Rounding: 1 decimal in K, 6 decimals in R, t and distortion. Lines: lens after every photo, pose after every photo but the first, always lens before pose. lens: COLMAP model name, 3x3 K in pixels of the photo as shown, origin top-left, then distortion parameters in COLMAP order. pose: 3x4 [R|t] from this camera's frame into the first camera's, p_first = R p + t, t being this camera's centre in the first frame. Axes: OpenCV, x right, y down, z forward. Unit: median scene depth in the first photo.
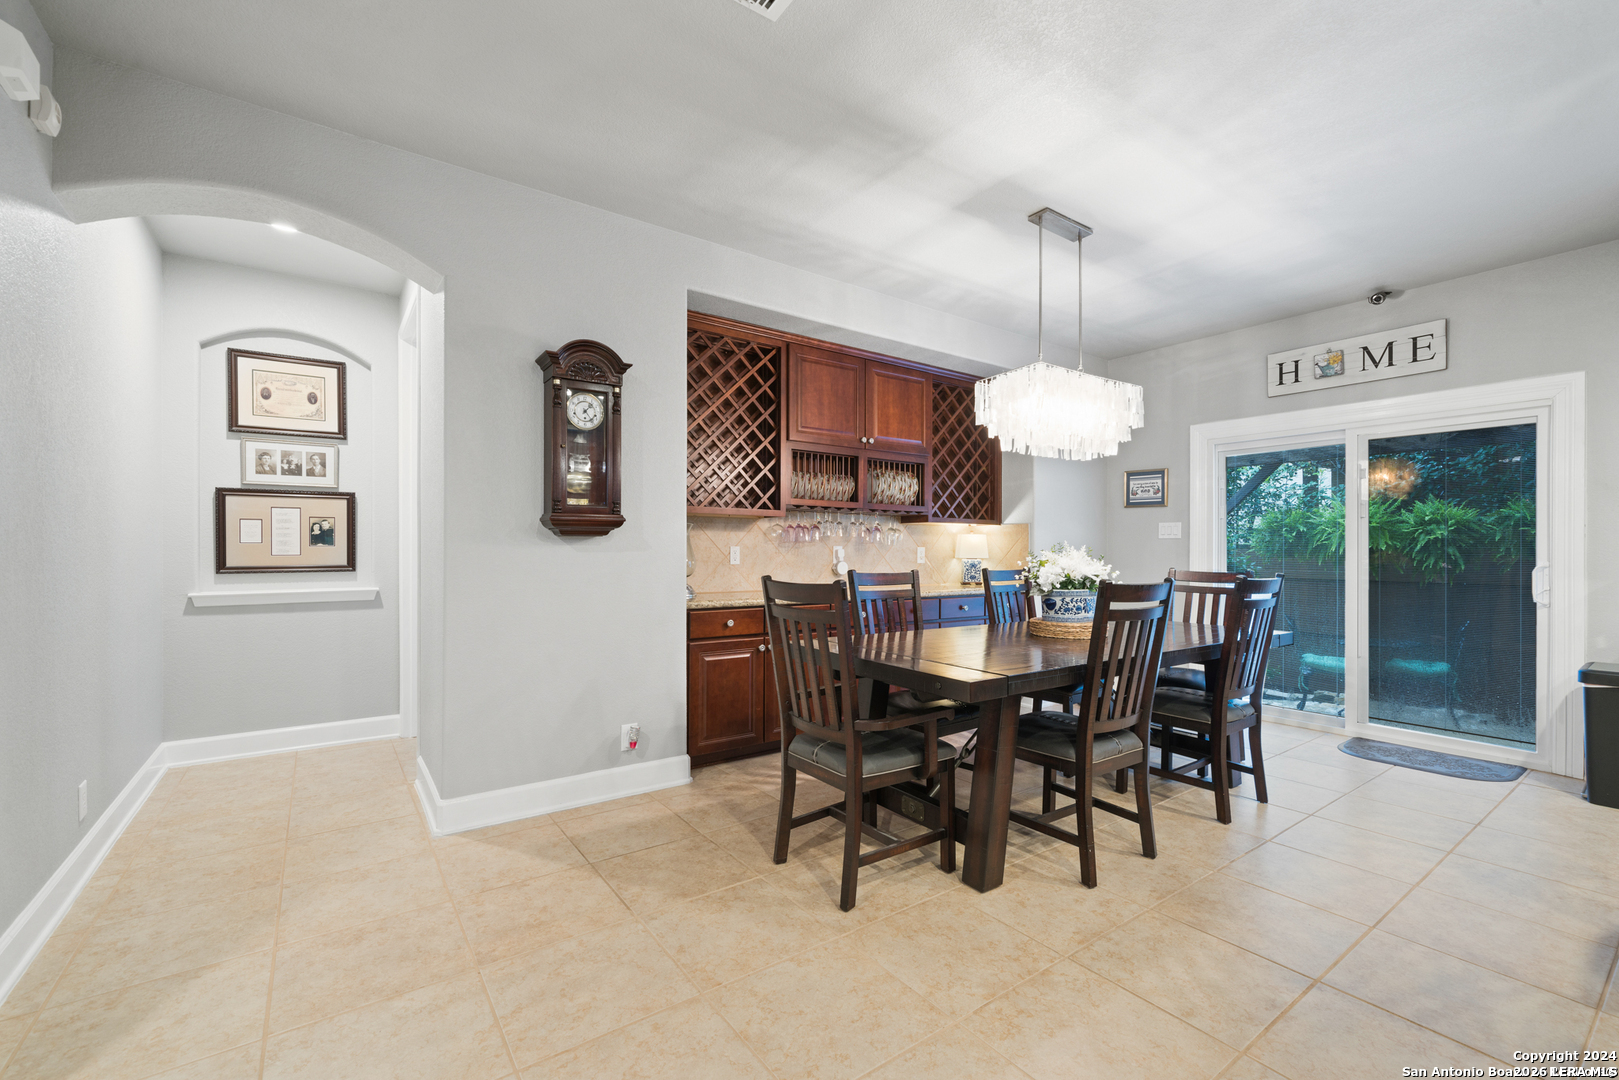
lens RADIAL K [[680.9, 0, 812.2], [0, 680.9, 546.1], [0, 0, 1]] dist [0.002380, 0.000238]
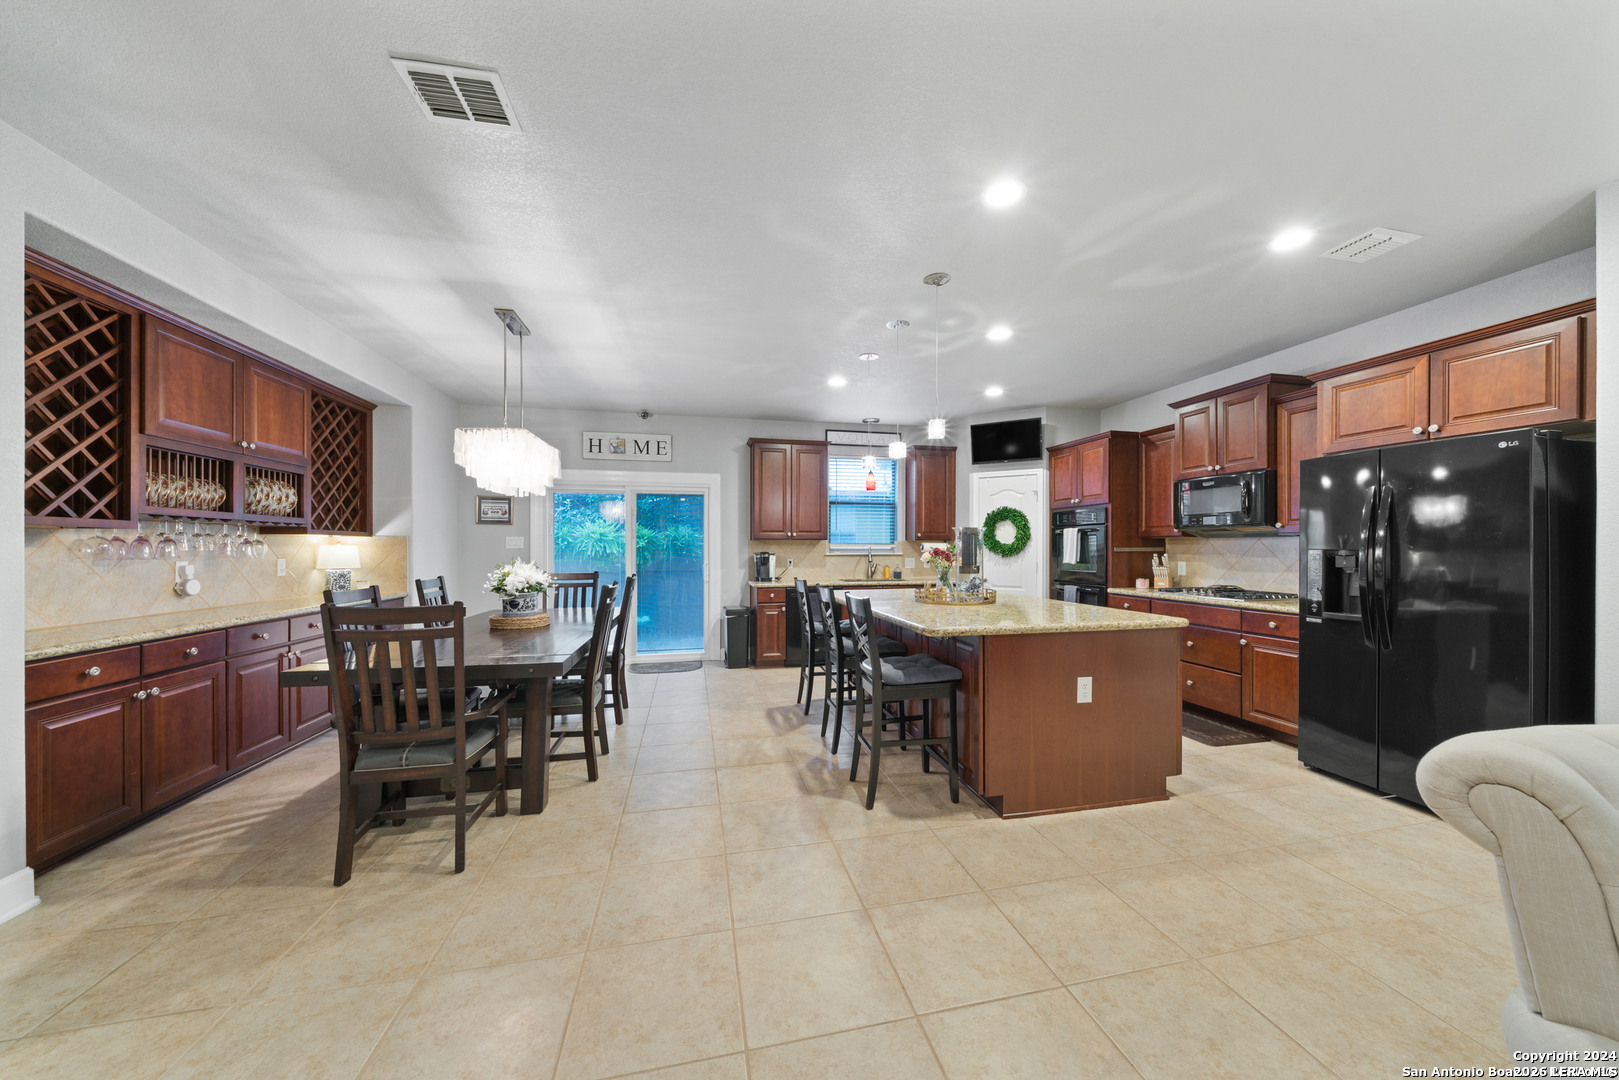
lens RADIAL K [[553.9, 0, 809.5], [0, 553.9, 540.0], [0, 0, 1]] dist [-0.001016, -0.000092]
pose [[0.403283, 0.006770, 0.915050, -0.311836], [-0.001611, 0.999976, -0.006689, -0.026530], [-0.915074, 0.001224, 0.403284, 0.015472]]
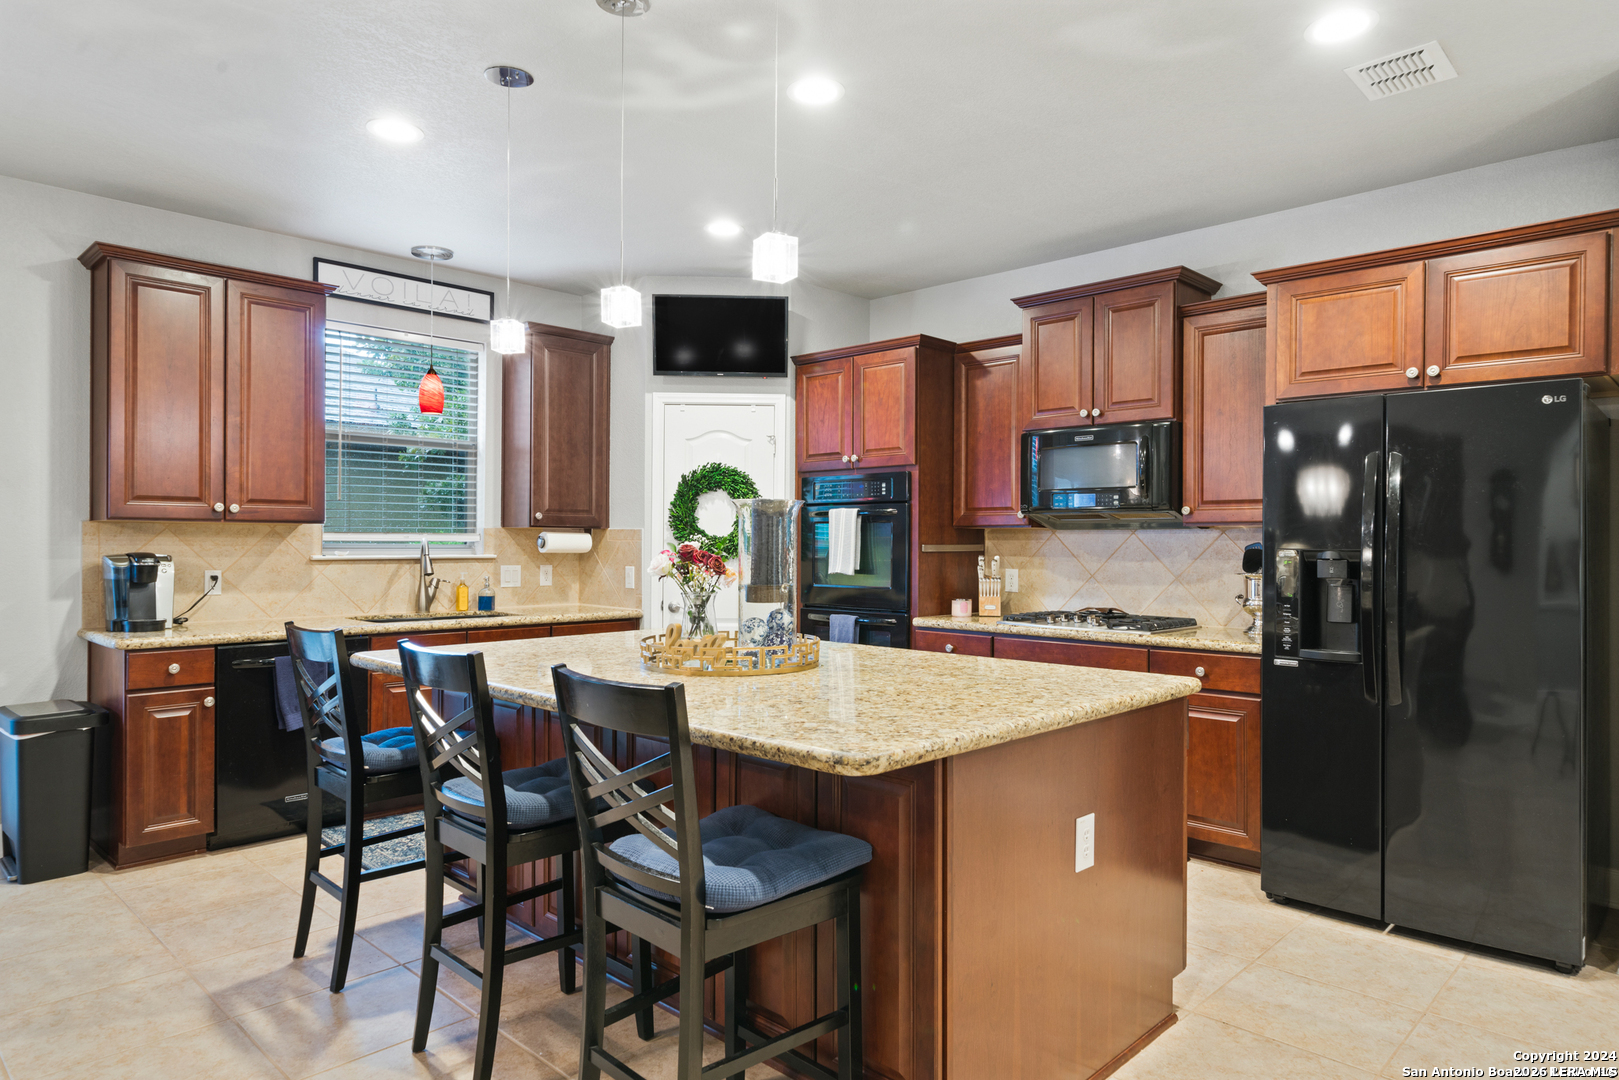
lens RADIAL K [[990.6, 0, 809.5], [0, 990.6, 540.0], [0, 0, 1]] dist [0.004862, 0.000691]
pose [[-0.175662, -0.003217, 0.984445, -0.115079], [-0.009913, 0.999950, 0.001498, -0.025422], [-0.984401, -0.009496, -0.175686, 0.226892]]
